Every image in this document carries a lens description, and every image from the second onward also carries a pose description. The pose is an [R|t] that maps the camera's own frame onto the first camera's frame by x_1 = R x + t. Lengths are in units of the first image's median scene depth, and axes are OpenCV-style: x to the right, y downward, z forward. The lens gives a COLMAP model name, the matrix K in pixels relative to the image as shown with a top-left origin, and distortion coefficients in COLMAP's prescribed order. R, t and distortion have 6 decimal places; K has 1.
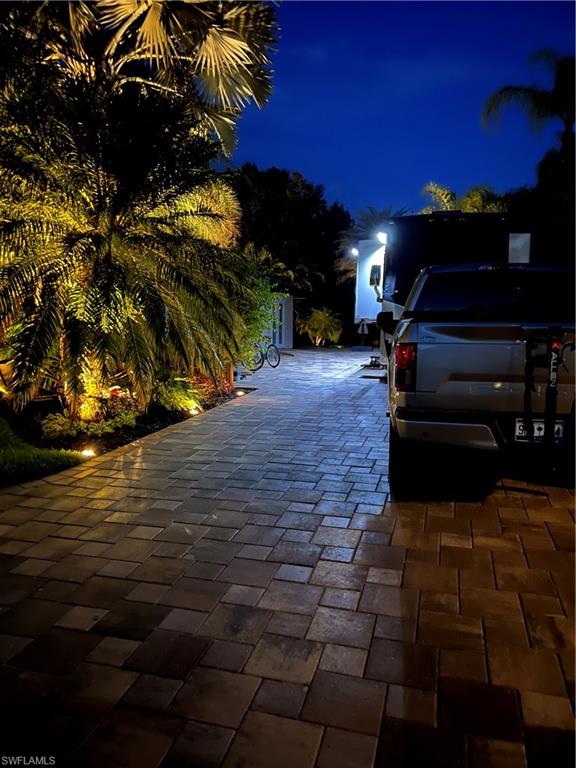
lens RADIAL K [[569.4, 0, 284.9], [0, 569.4, 385.3], [0, 0, 1]] dist [0.055546, -0.064772]
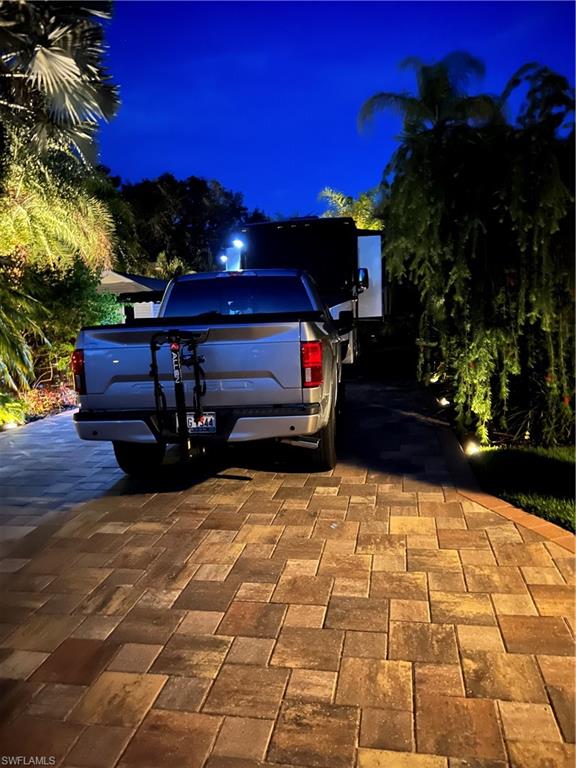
lens RADIAL K [[569.4, 0, 288.7], [0, 569.4, 387.2], [0, 0, 1]] dist [0.055546, -0.064772]
pose [[0.995597, -0.059918, 0.072083, 0.194478], [0.060316, 0.998174, -0.003360, 0.009066], [-0.071750, 0.007693, 0.997393, -0.040687]]
